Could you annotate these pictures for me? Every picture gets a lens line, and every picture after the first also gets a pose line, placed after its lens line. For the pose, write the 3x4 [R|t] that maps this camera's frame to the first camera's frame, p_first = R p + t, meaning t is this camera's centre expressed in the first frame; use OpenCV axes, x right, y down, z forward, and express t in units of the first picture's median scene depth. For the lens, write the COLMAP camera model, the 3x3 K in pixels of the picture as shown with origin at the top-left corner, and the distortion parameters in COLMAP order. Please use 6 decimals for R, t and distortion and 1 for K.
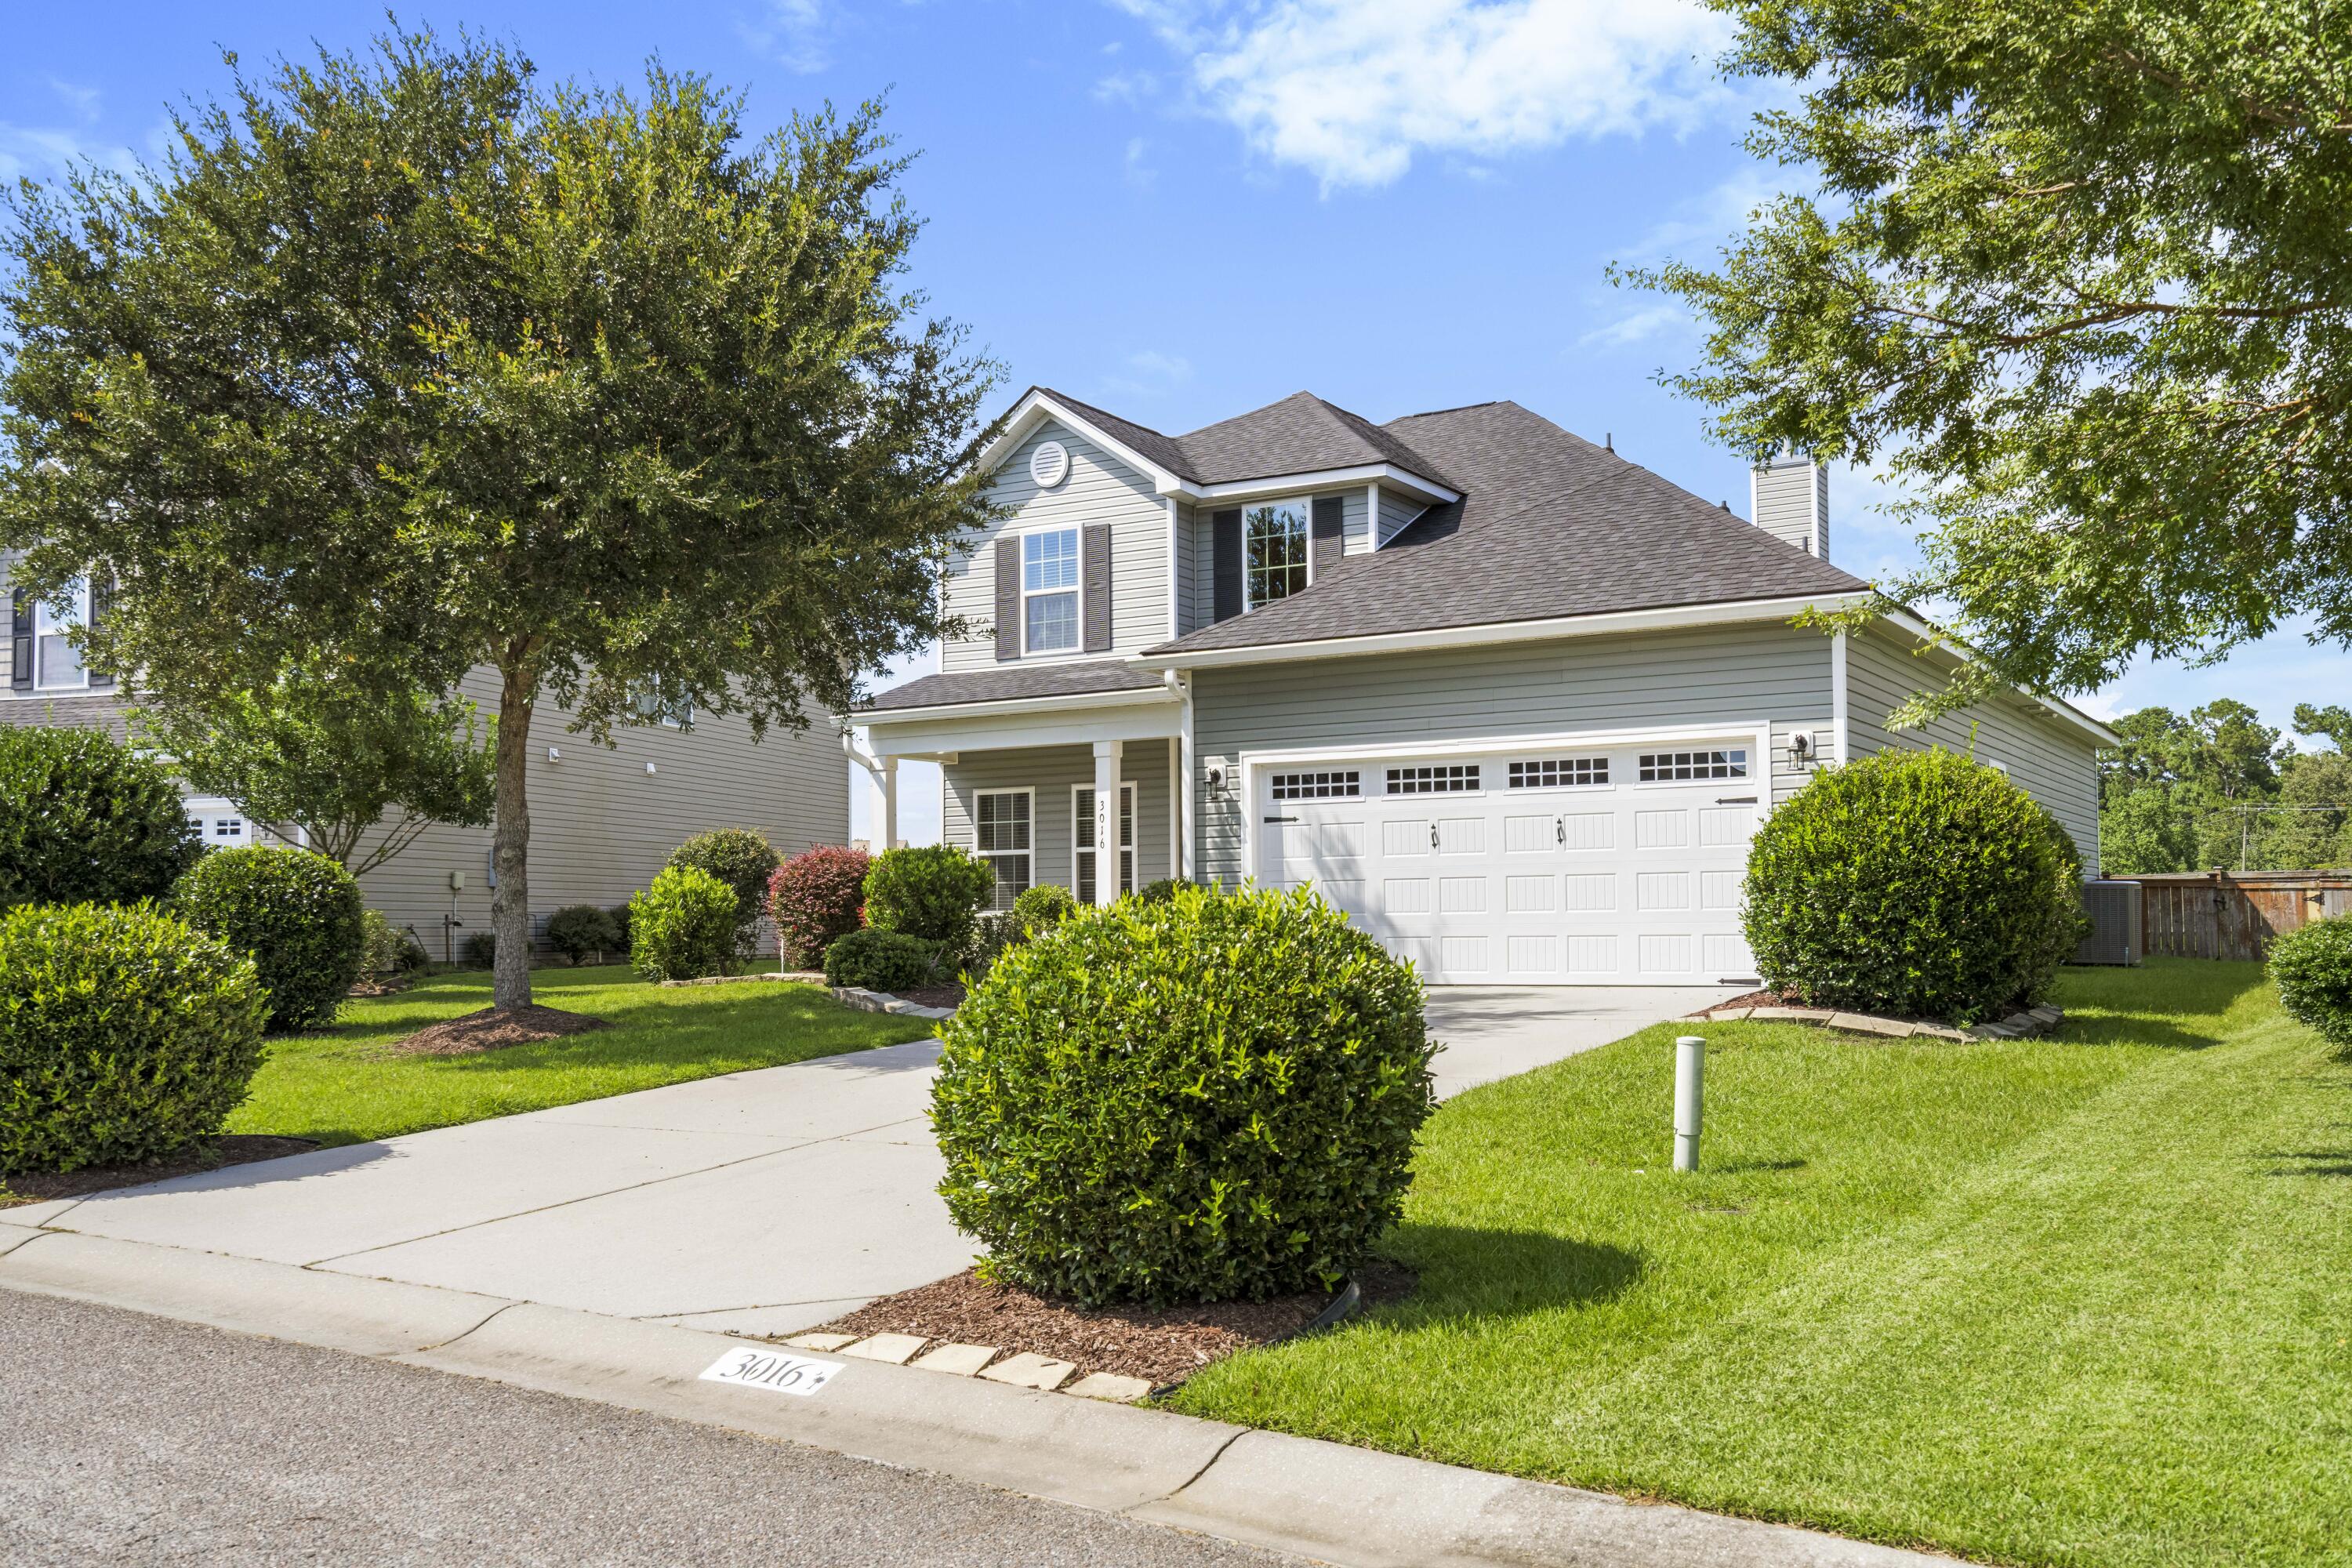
lens RADIAL K [[2037.2, 0, 1176.0], [0, 2037.2, 784.0], [0, 0, 1]] dist [-0.002457, -0.001121]
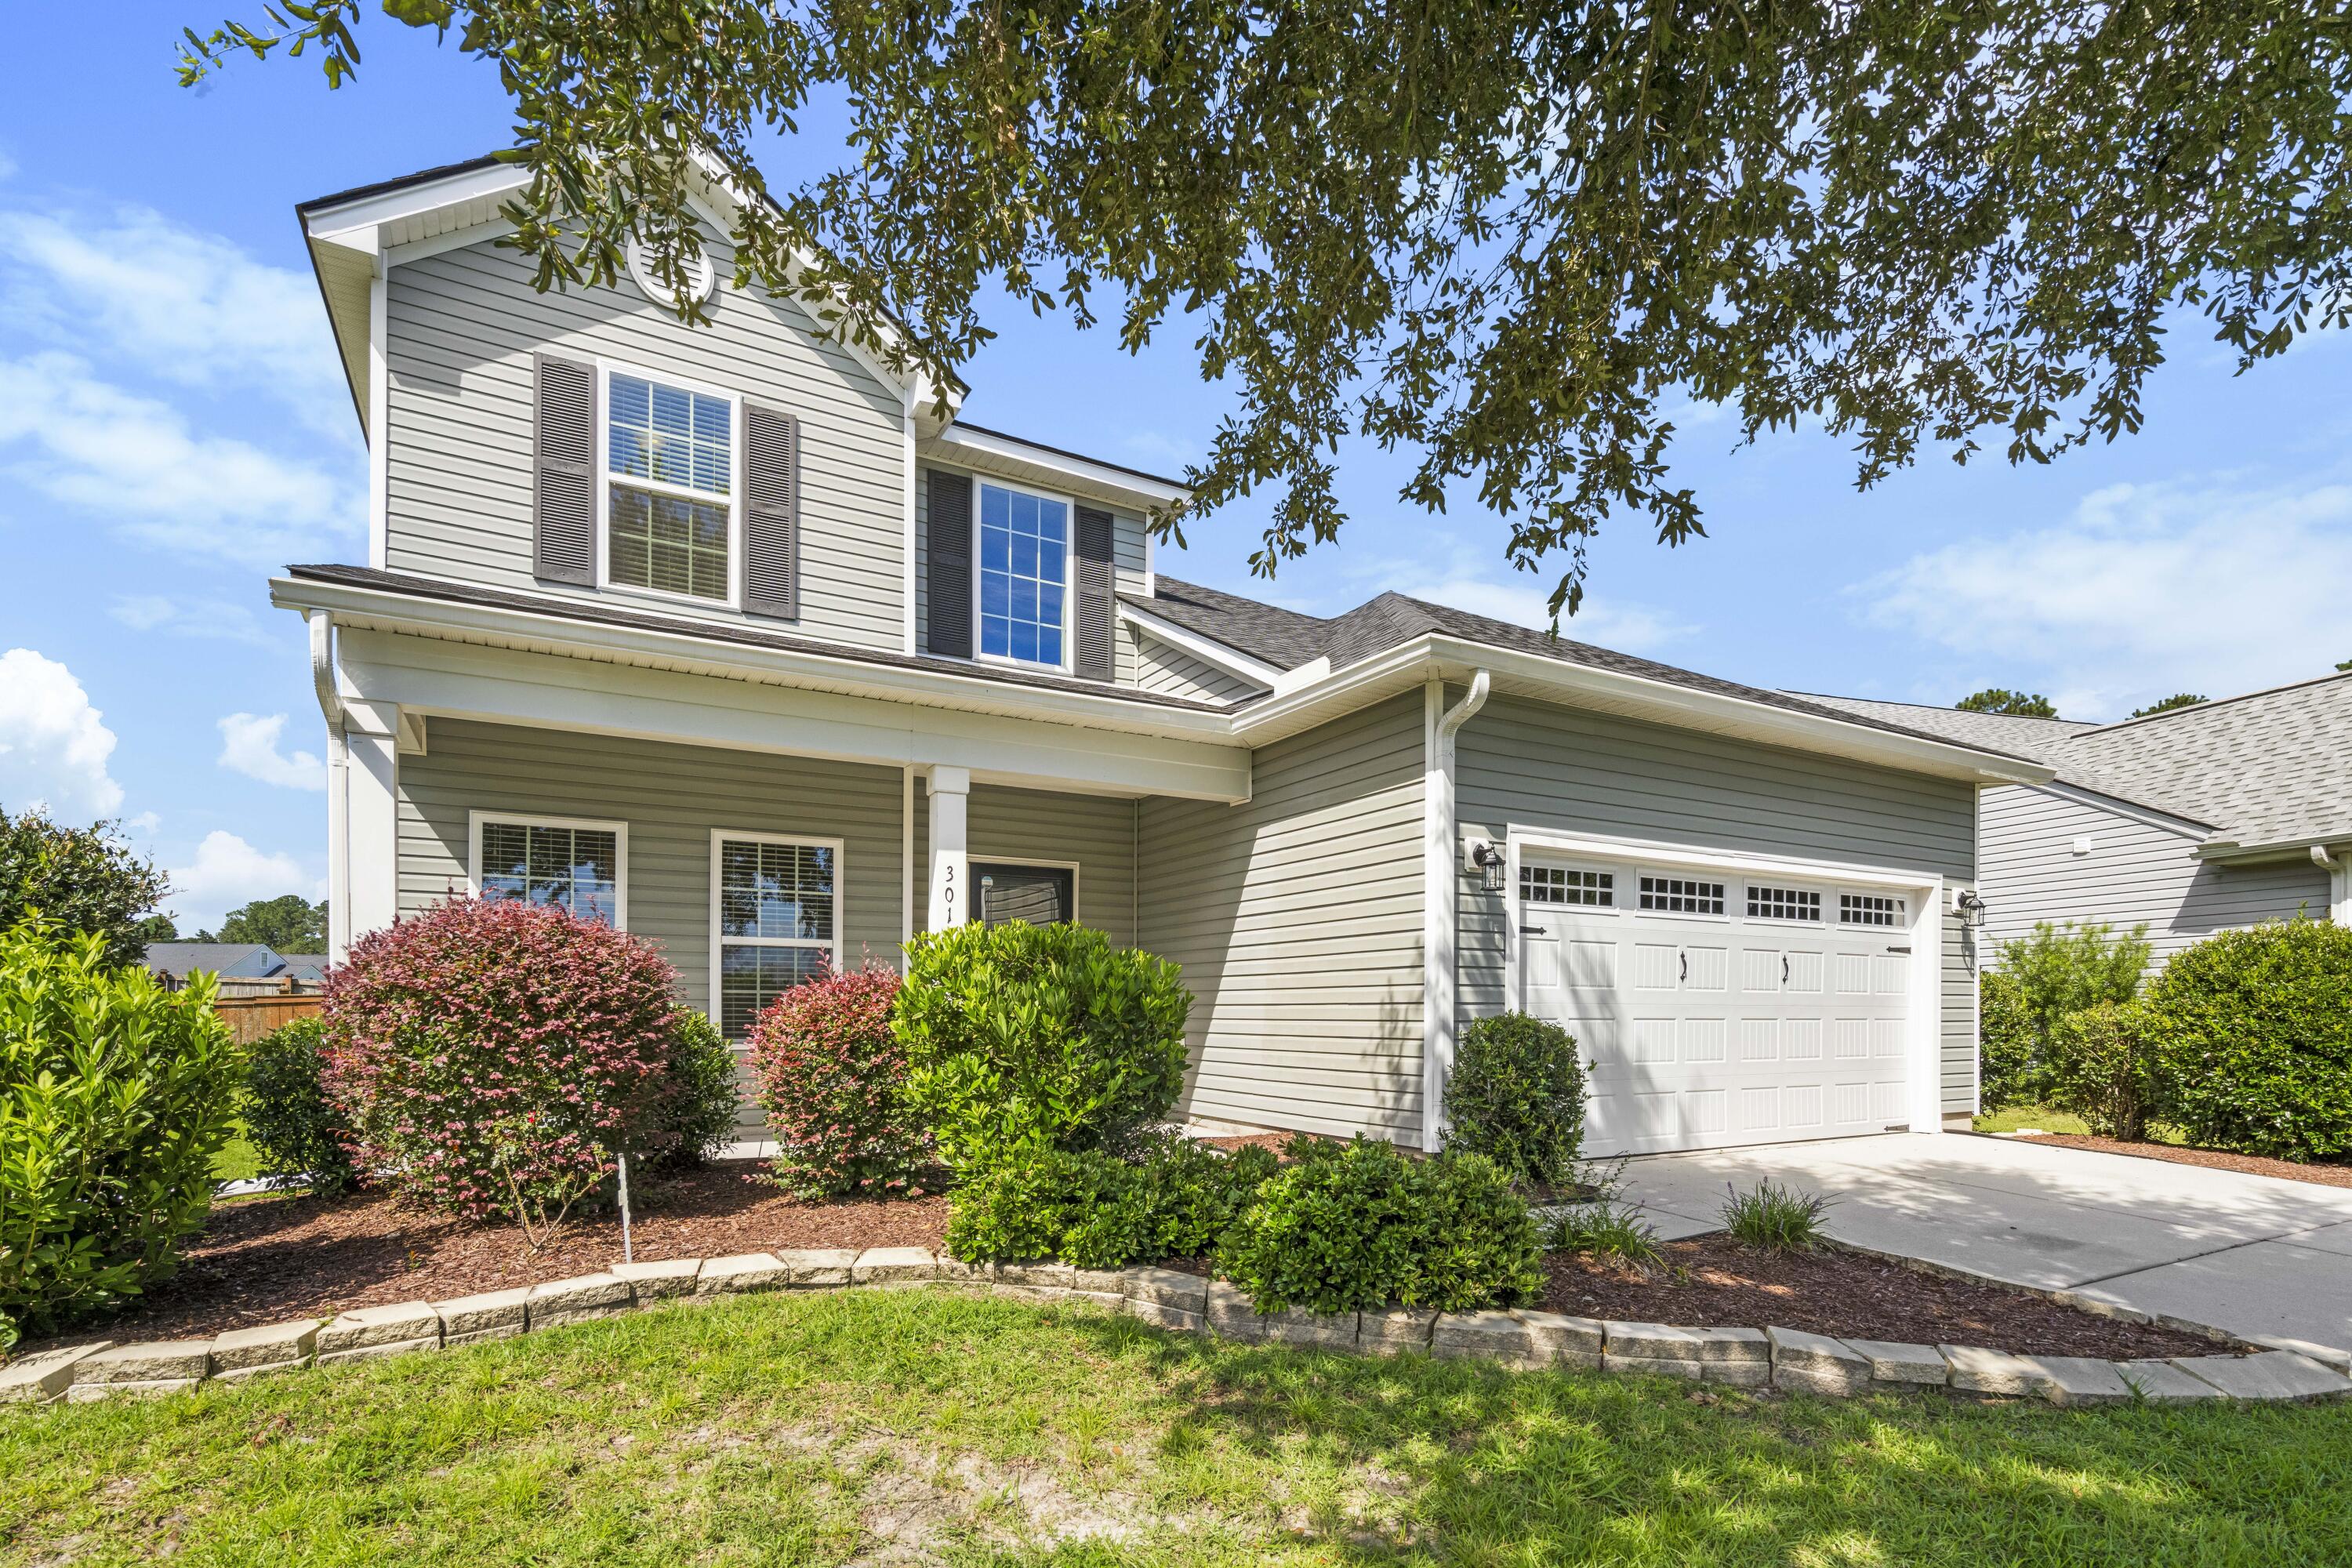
lens RADIAL K [[1142.9, 0, 1174.1], [0, 1142.9, 1004.7], [0, 0, 1]] dist [-0.004102, -0.000551]
pose [[0.499679, 0.014029, 0.866097, -0.353986], [-0.073998, 0.996905, 0.026544, 0.042314], [-0.863044, -0.077353, 0.499171, 0.922627]]
